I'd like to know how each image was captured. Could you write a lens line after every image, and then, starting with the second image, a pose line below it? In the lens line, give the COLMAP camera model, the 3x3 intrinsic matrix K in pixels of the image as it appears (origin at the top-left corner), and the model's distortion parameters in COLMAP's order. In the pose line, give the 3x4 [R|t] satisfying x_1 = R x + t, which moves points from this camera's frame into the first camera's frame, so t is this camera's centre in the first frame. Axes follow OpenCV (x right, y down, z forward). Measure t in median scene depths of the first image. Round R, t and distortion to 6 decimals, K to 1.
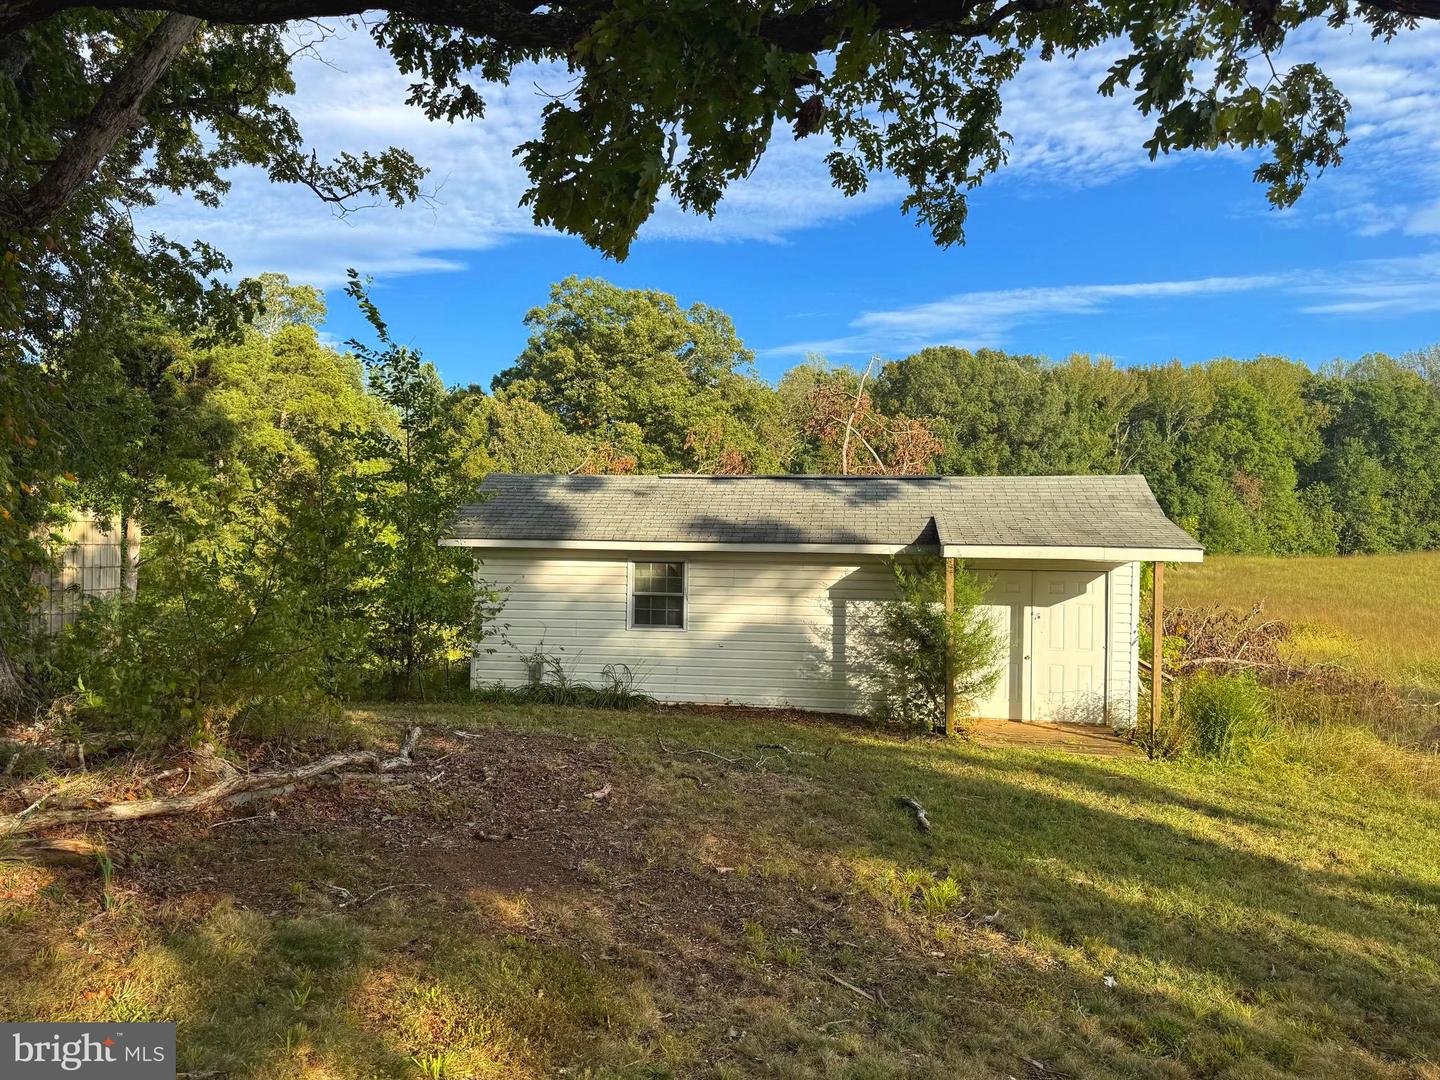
lens RADIAL K [[997.8, 0, 727.3], [0, 997.8, 548.7], [0, 0, 1]] dist [-0.002334, -0.000871]
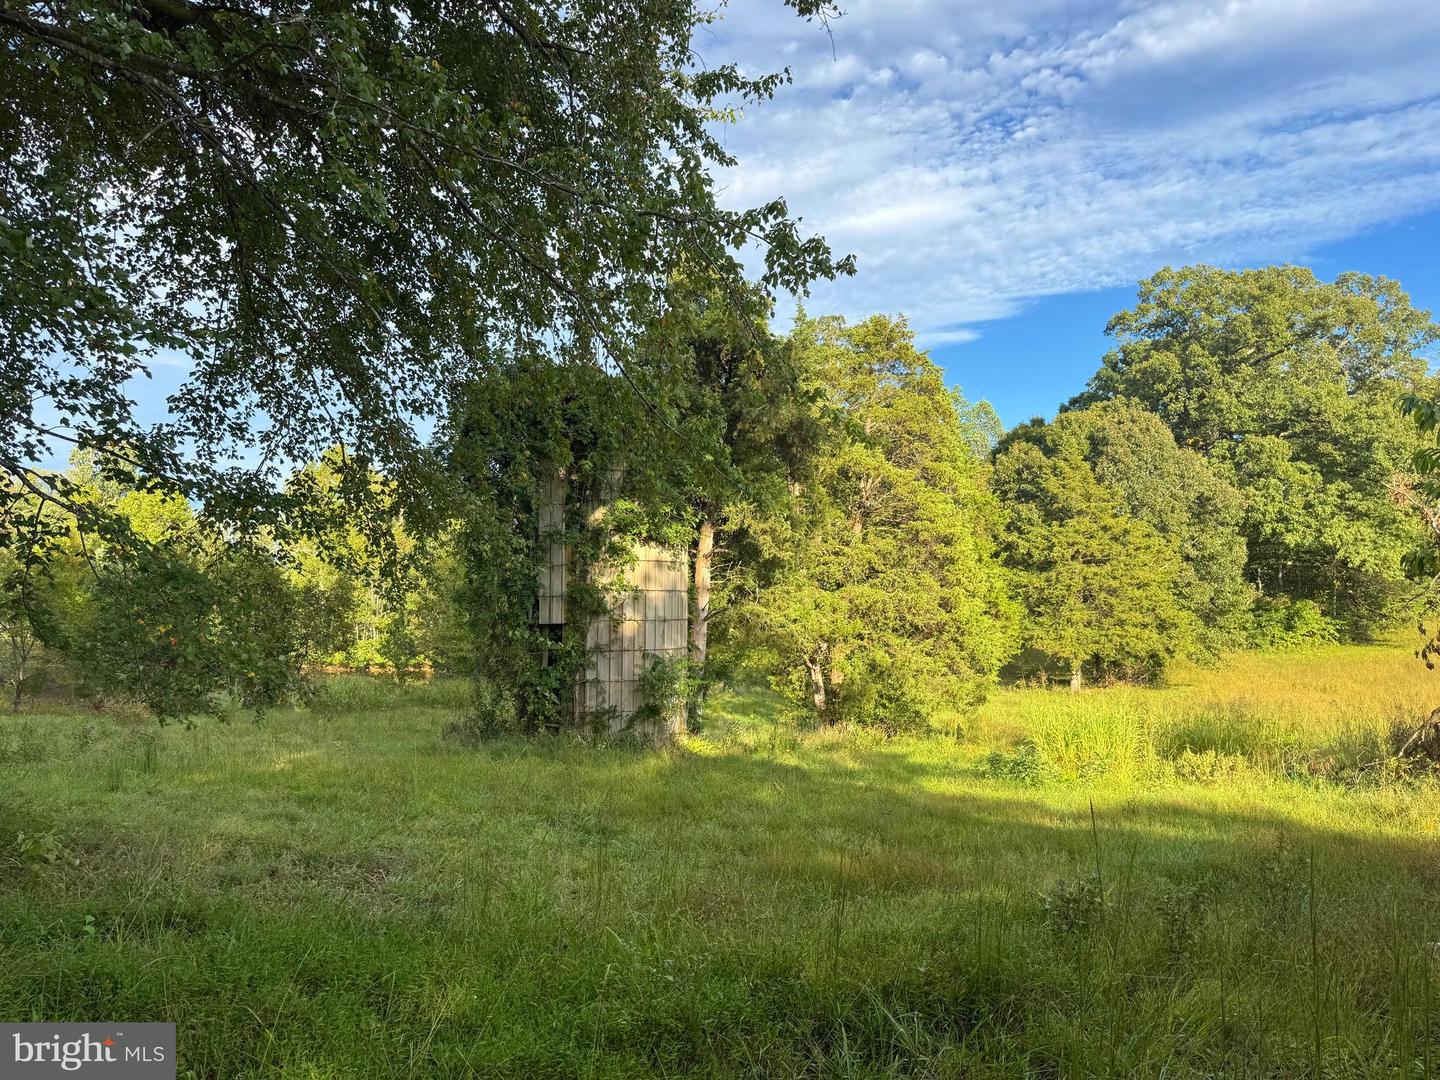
lens RADIAL K [[997.8, 0, 720.4], [0, 997.8, 540.1], [0, 0, 1]] dist [-0.002334, -0.000871]
pose [[0.869143, -0.034342, -0.493367, -0.194178], [0.000064, 0.997594, -0.069327, 0.010198], [0.494561, 0.060224, 0.867054, 0.323294]]
